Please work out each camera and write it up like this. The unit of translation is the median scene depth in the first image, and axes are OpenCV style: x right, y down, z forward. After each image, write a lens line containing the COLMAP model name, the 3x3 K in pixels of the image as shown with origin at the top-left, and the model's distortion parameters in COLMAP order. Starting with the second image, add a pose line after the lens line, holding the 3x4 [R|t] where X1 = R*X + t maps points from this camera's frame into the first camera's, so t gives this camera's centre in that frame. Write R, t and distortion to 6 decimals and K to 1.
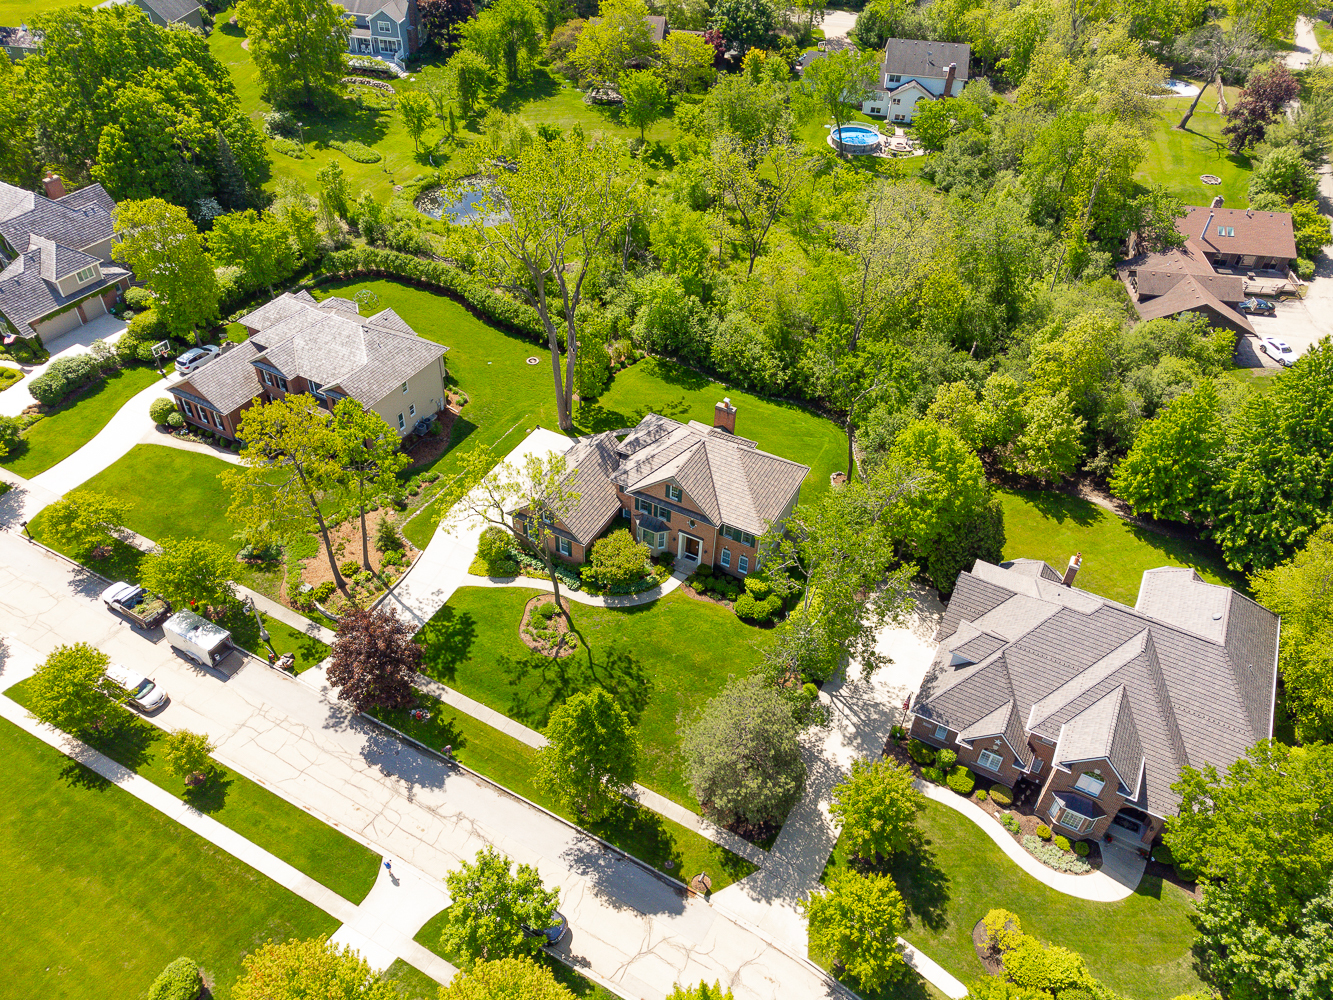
lens RADIAL K [[1024.4, 0, 668.1], [0, 1024.4, 440.6], [0, 0, 1]] dist [-0.002531, -0.000613]
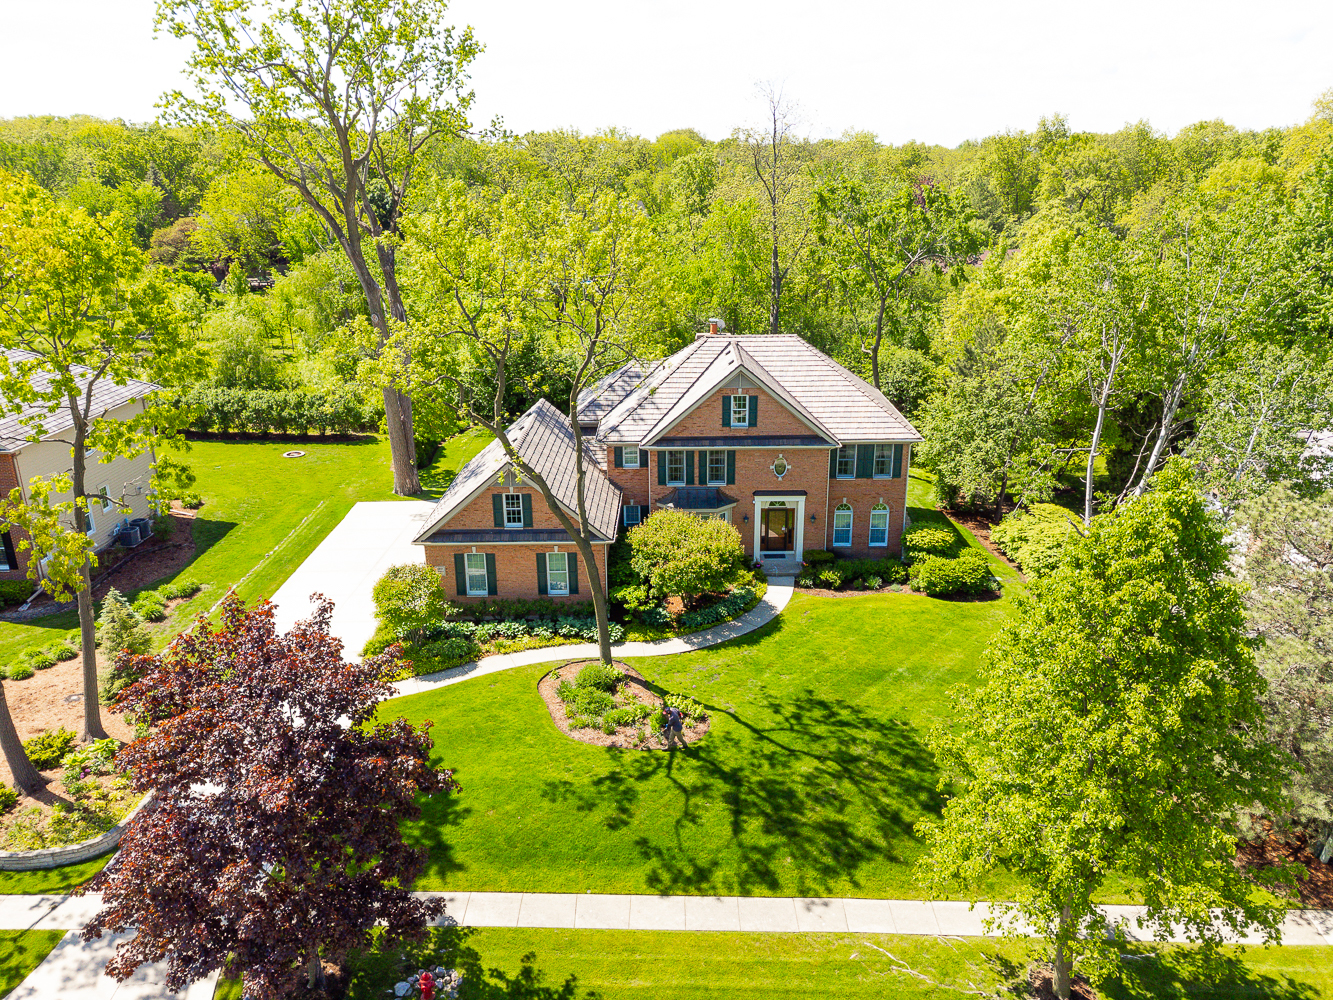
lens RADIAL K [[1024.4, 0, 668.1], [0, 1024.4, 440.6], [0, 0, 1]] dist [-0.002531, -0.000613]
pose [[0.884597, -0.162883, 0.436987, -0.259480], [0.319188, 0.894625, -0.312673, 0.217530], [-0.340010, 0.416071, 0.843373, 0.566062]]
